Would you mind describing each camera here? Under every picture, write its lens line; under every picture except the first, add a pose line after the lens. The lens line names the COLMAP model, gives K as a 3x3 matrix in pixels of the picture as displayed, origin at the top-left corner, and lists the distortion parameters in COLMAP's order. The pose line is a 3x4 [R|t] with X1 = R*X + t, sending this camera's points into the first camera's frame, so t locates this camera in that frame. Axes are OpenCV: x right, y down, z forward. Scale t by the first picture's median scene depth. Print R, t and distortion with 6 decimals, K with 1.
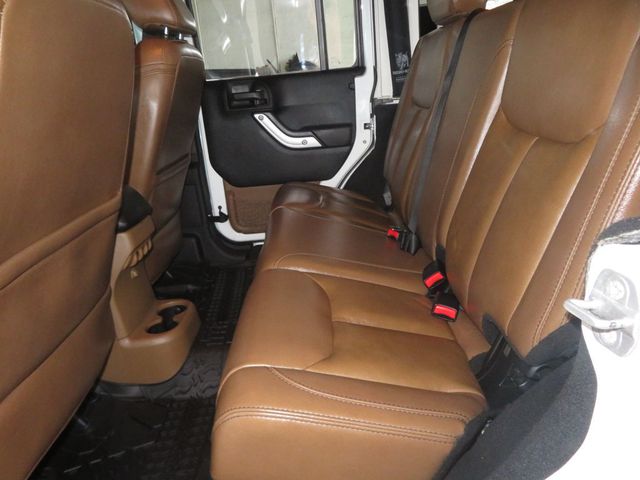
lens RADIAL K [[456.0, 0, 318.1], [0, 456.0, 238.7], [0, 0, 1]] dist [0.000624, -0.002404]
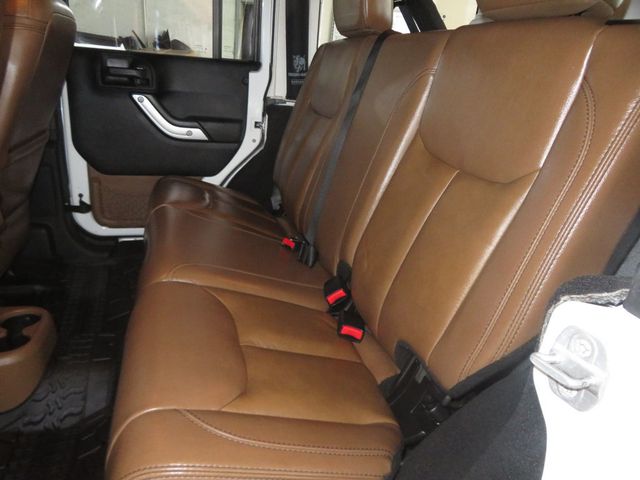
lens RADIAL K [[456.0, 0, 319.1], [0, 456.0, 241.1], [0, 0, 1]] dist [0.000624, -0.002404]
pose [[0.949878, 0.057332, 0.307320, -0.078951], [-0.063445, 0.997936, 0.009930, -0.032677], [-0.306116, -0.028930, 0.951554, 0.066921]]
